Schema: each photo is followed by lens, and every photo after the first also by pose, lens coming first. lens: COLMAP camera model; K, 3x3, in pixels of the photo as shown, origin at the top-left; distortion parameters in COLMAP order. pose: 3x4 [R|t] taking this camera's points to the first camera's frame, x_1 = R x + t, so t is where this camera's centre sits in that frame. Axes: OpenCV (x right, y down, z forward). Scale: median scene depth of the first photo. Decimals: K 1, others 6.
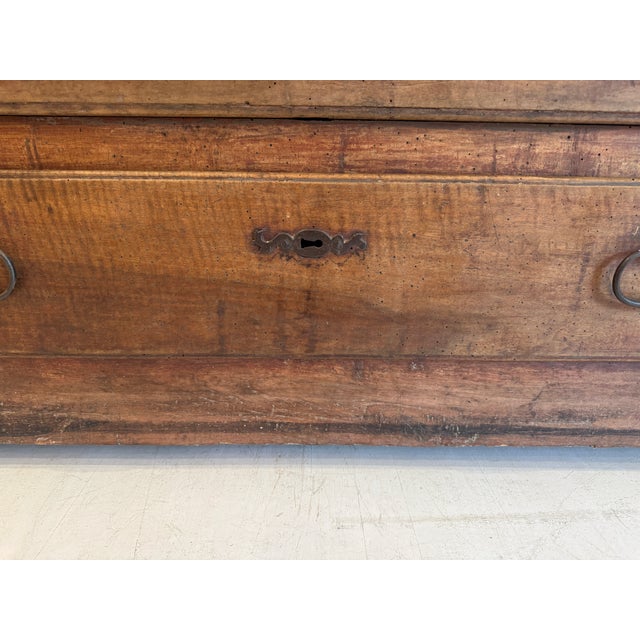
lens RADIAL K [[455.1, 0, 318.3], [0, 455.1, 322.3], [0, 0, 1]] dist [0.096537, -0.172875]
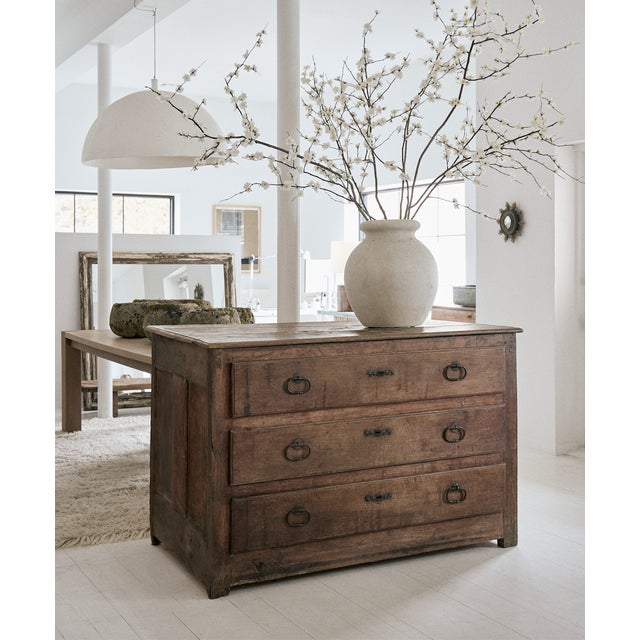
lens RADIAL K [[886.8, 0, 319.9], [0, 886.8, 258.0], [0, 0, 1]] dist [-0.011522, 0.021387]
pose [[0.903638, -0.016482, 0.427980, -3.362109], [0.155022, 0.944094, -0.290955, 0.015177], [-0.399258, 0.329264, 0.855674, -5.424586]]
